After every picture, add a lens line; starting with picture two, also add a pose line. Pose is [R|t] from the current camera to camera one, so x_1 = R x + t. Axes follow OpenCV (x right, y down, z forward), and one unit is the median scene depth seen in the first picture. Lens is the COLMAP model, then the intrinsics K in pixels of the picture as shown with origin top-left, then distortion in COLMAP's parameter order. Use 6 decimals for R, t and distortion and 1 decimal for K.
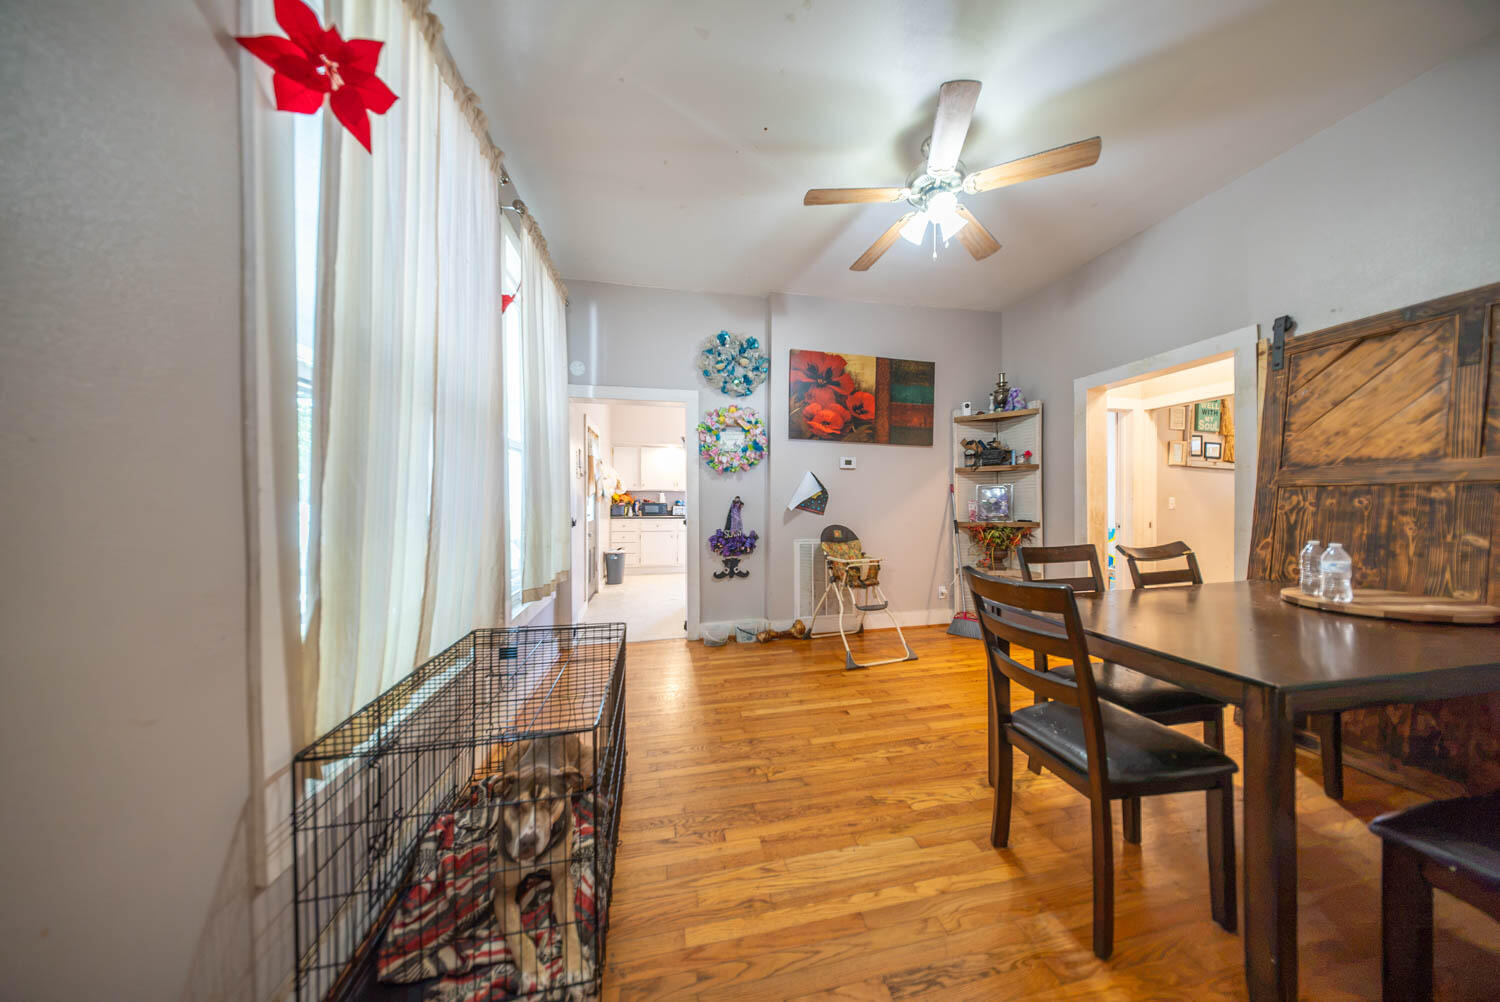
lens RADIAL K [[443.5, 0, 750.6], [0, 443.5, 503.3], [0, 0, 1]] dist [0.003646, -0.001474]
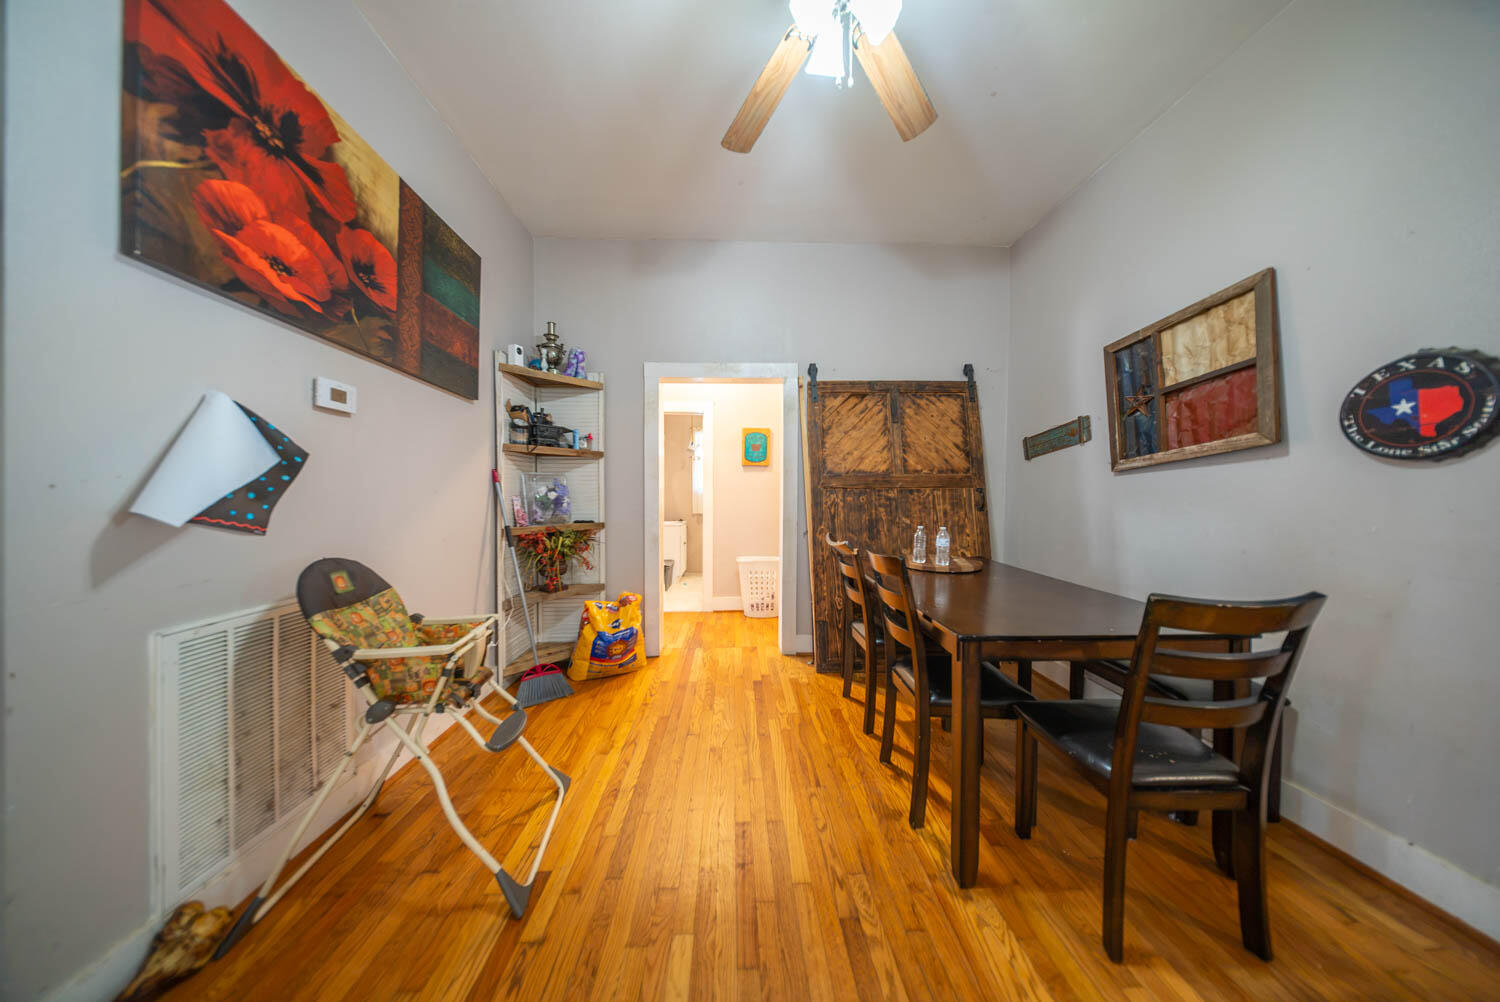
lens RADIAL K [[443.5, 0, 754.1], [0, 443.5, 502.0], [0, 0, 1]] dist [0.003646, -0.001474]
pose [[0.153435, -0.005999, 0.988140, -0.114651], [-0.001856, 0.999978, 0.006359, -0.001105], [-0.988157, -0.002810, 0.153421, 0.589877]]
